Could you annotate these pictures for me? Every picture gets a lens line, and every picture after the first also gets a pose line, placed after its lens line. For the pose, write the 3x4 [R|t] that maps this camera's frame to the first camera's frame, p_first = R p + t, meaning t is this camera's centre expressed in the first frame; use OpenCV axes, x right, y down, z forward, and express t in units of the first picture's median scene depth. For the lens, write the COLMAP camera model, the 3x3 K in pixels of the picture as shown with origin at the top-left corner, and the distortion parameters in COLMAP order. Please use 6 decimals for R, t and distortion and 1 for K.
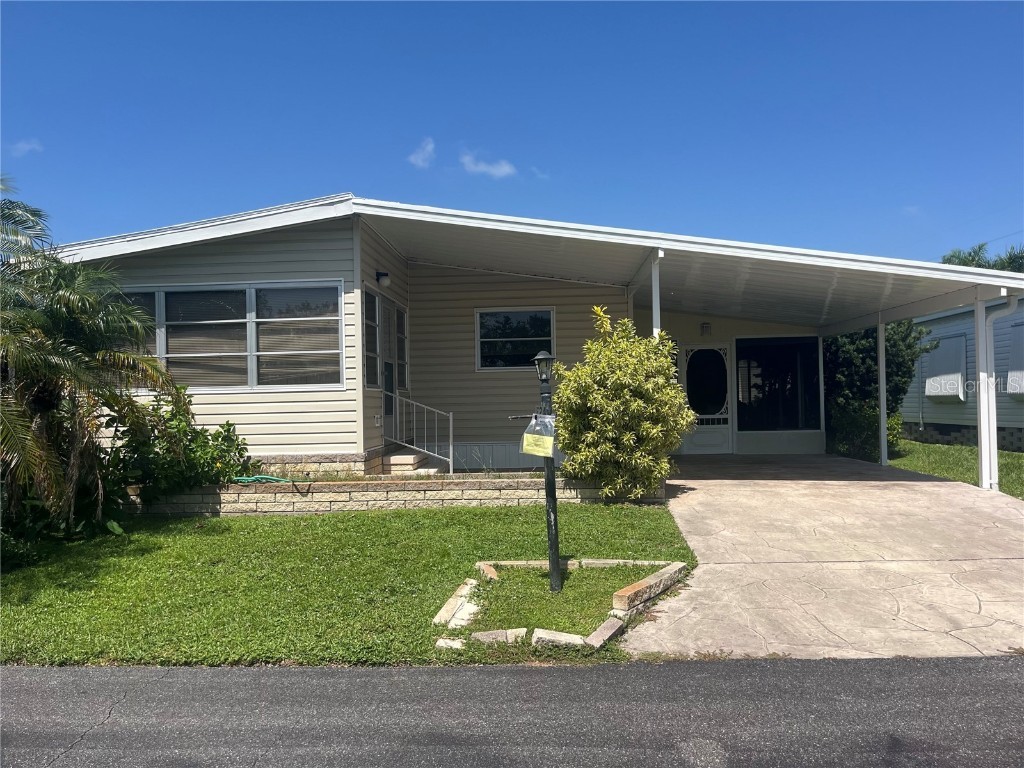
lens RADIAL K [[779.1, 0, 515.1], [0, 779.1, 380.3], [0, 0, 1]] dist [0.044063, -0.054188]
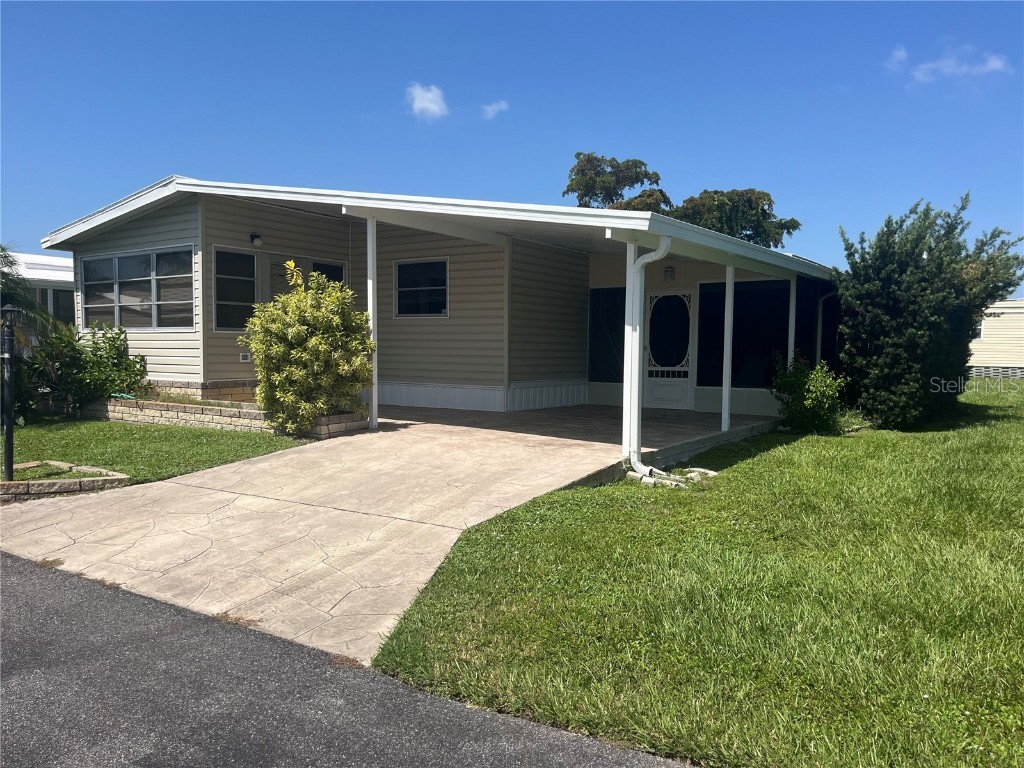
lens RADIAL K [[779.1, 0, 514.2], [0, 779.1, 384.9], [0, 0, 1]] dist [0.044063, -0.054188]
pose [[0.855285, 0.053774, -0.515360, 0.886038], [-0.012498, 0.996452, 0.083231, -0.014246], [0.518007, -0.064745, 0.852922, 0.175260]]
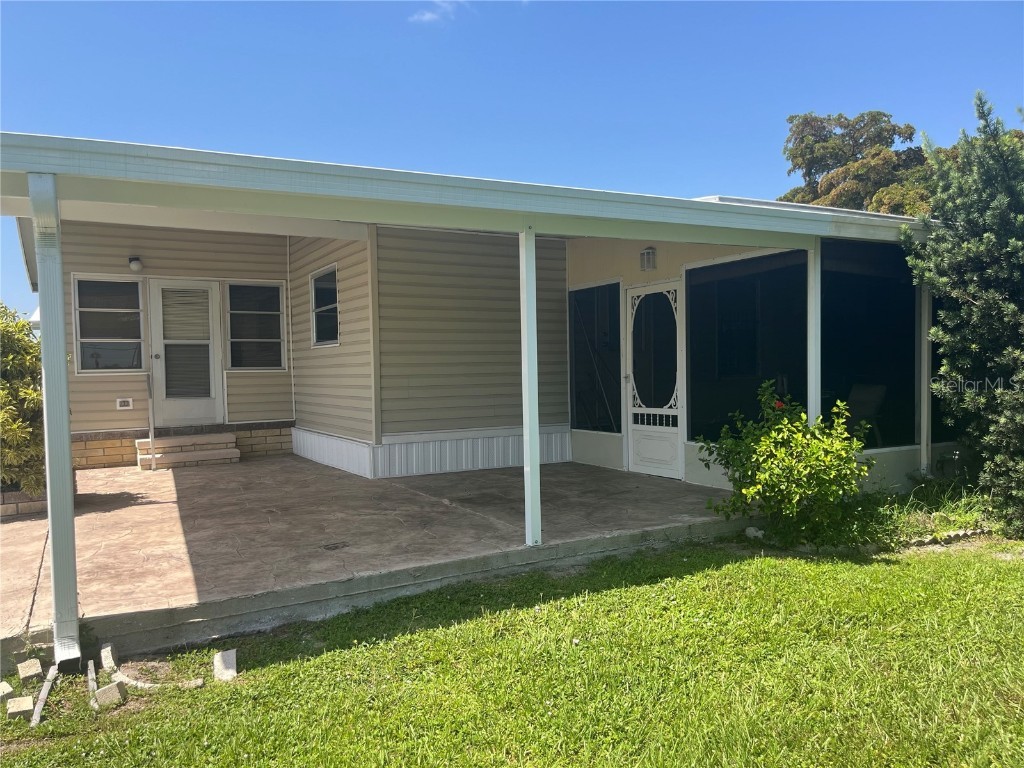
lens RADIAL K [[779.1, 0, 505.7], [0, 779.1, 391.5], [0, 0, 1]] dist [0.044063, -0.054188]
pose [[0.537727, 0.032291, -0.842501, 1.045814], [0.035784, 0.997492, 0.061070, -0.010835], [0.842359, -0.062987, 0.535223, 0.934732]]
